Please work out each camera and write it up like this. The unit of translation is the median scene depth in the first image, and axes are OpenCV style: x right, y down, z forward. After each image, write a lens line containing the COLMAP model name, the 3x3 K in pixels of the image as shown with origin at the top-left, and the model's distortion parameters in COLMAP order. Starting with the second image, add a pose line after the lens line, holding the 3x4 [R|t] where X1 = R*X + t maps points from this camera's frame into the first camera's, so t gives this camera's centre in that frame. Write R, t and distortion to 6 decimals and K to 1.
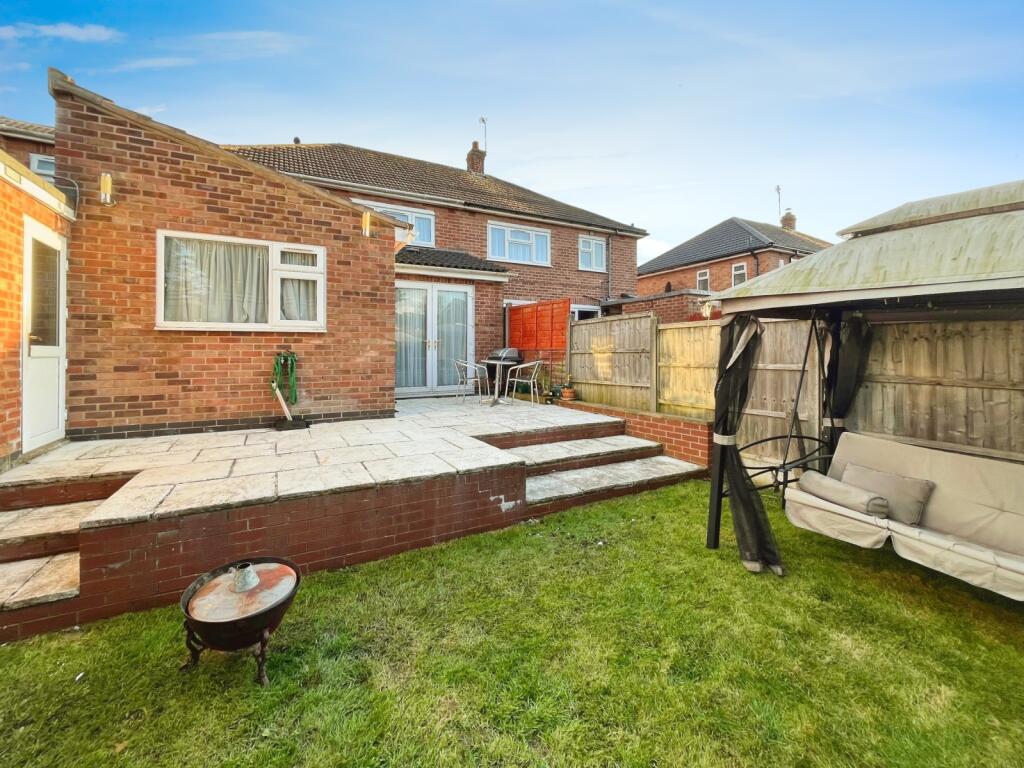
lens RADIAL K [[417.7, 0, 492.3], [0, 417.7, 348.5], [0, 0, 1]] dist [-0.003239, -0.000361]
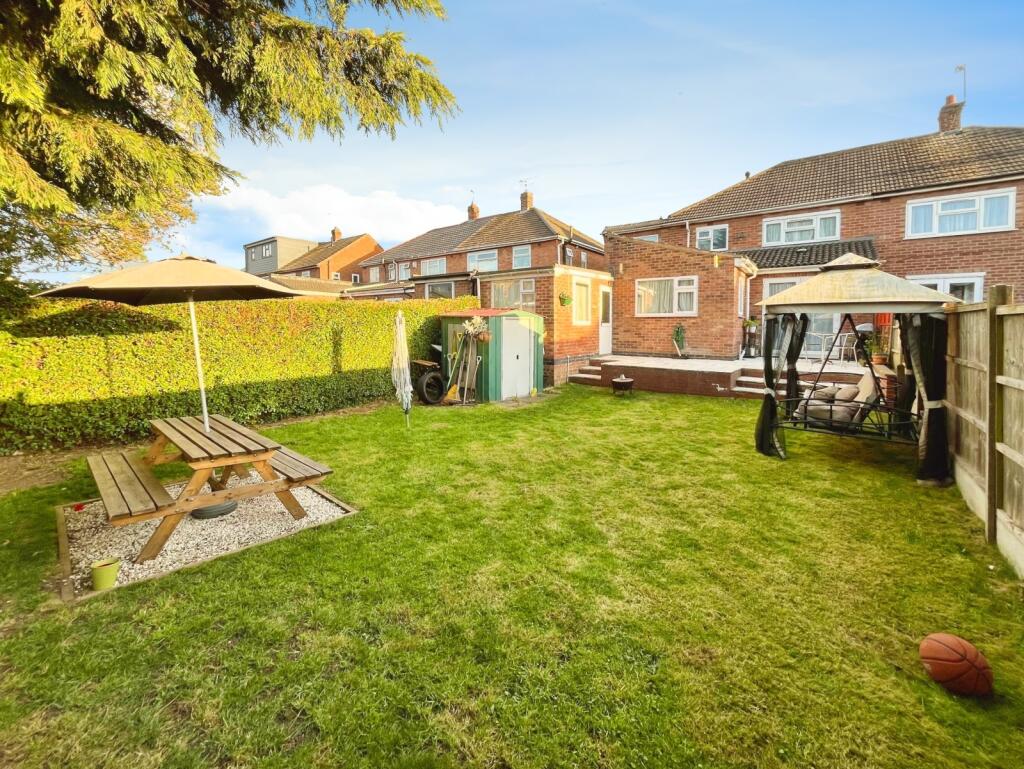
lens RADIAL K [[417.7, 0, 521.5], [0, 417.7, 336.3], [0, 0, 1]] dist [-0.003239, -0.000361]
pose [[0.438995, 0.030278, -0.897979, 1.107465], [0.001887, 0.999399, 0.034620, -0.012347], [0.898488, -0.016893, 0.438674, -0.719881]]
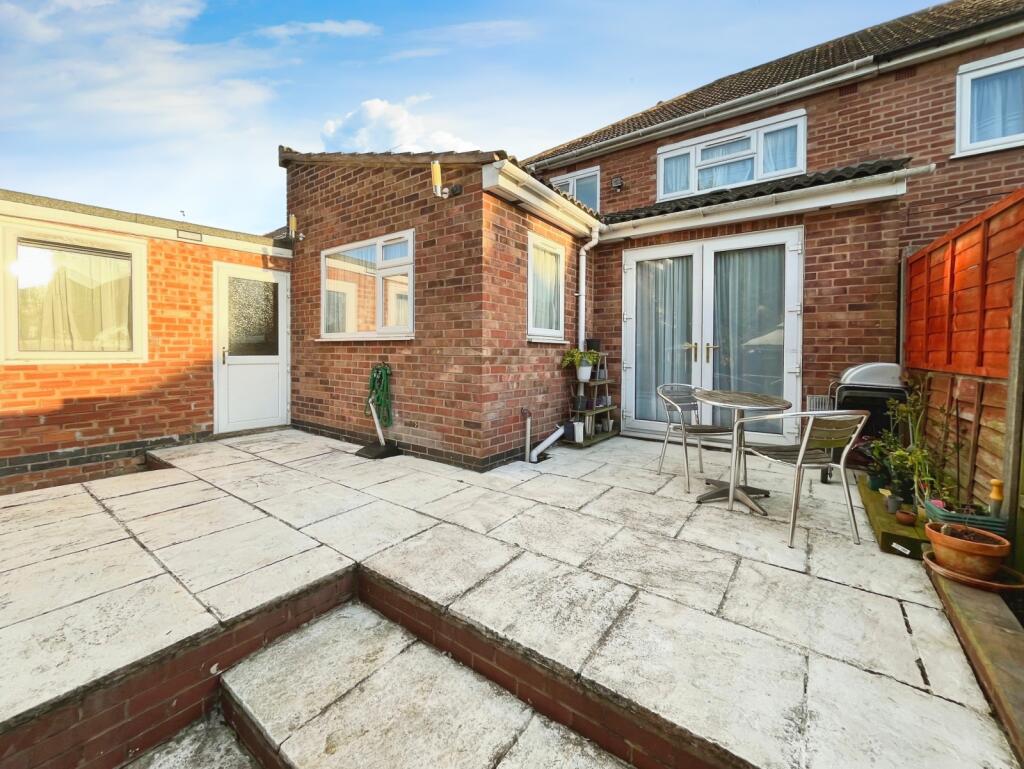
lens RADIAL K [[417.7, 0, 515.2], [0, 417.7, 354.2], [0, 0, 1]] dist [-0.003239, -0.000361]
pose [[0.452106, 0.015834, -0.891823, 0.373880], [0.000239, 0.999840, 0.017872, -0.025435], [0.891964, -0.008293, 0.452030, 0.823243]]
